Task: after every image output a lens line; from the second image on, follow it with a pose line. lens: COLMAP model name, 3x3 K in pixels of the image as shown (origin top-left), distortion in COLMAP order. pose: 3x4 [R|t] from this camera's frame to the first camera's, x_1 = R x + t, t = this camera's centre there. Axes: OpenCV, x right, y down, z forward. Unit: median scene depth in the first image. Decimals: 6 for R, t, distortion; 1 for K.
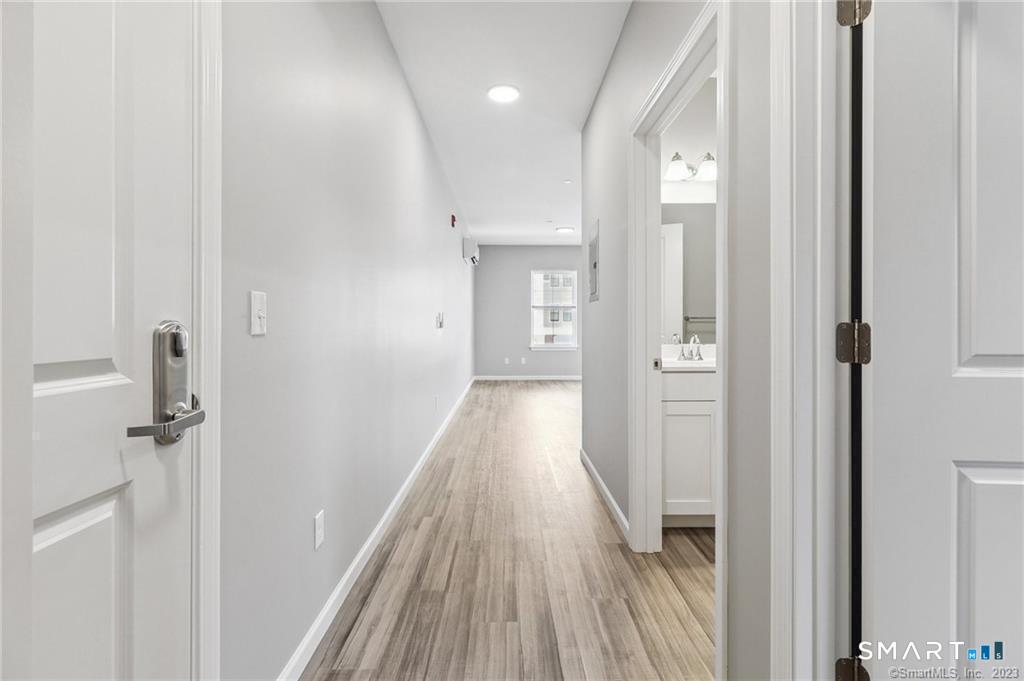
lens RADIAL K [[476.8, 0, 509.1], [0, 476.8, 332.9], [0, 0, 1]] dist [0.000003, -0.001439]
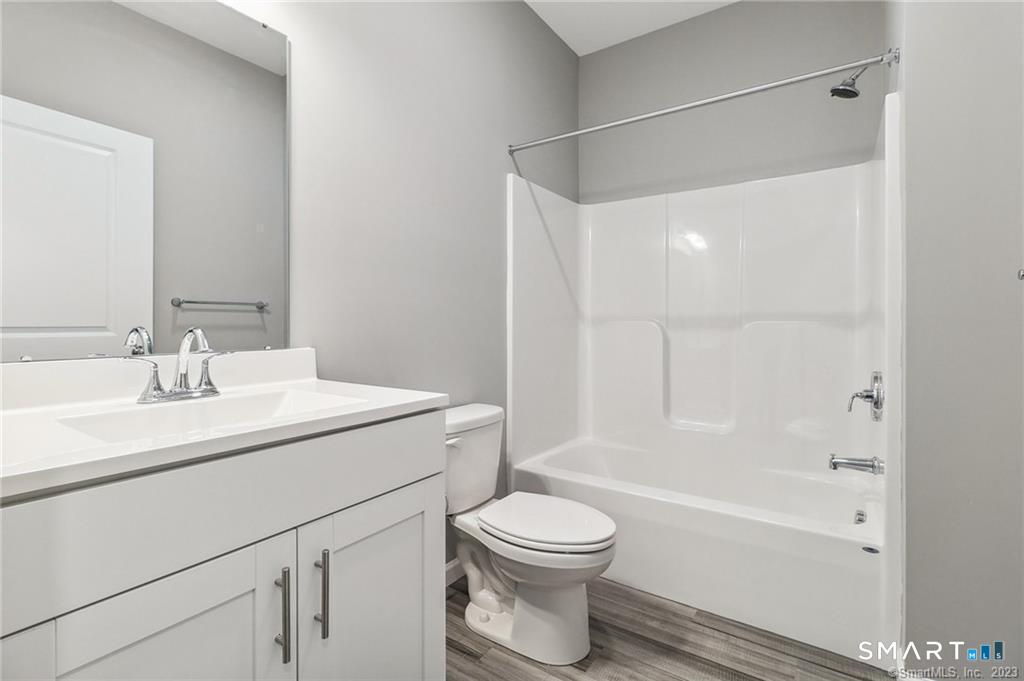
lens RADIAL K [[476.8, 0, 511.2], [0, 476.8, 334.1], [0, 0, 1]] dist [0.000003, -0.001439]
pose [[0.569893, 0.003959, 0.821709, 0.226537], [0.000923, 0.999985, -0.005458, 0.010114], [-0.821718, 0.003869, 0.569881, 0.590946]]
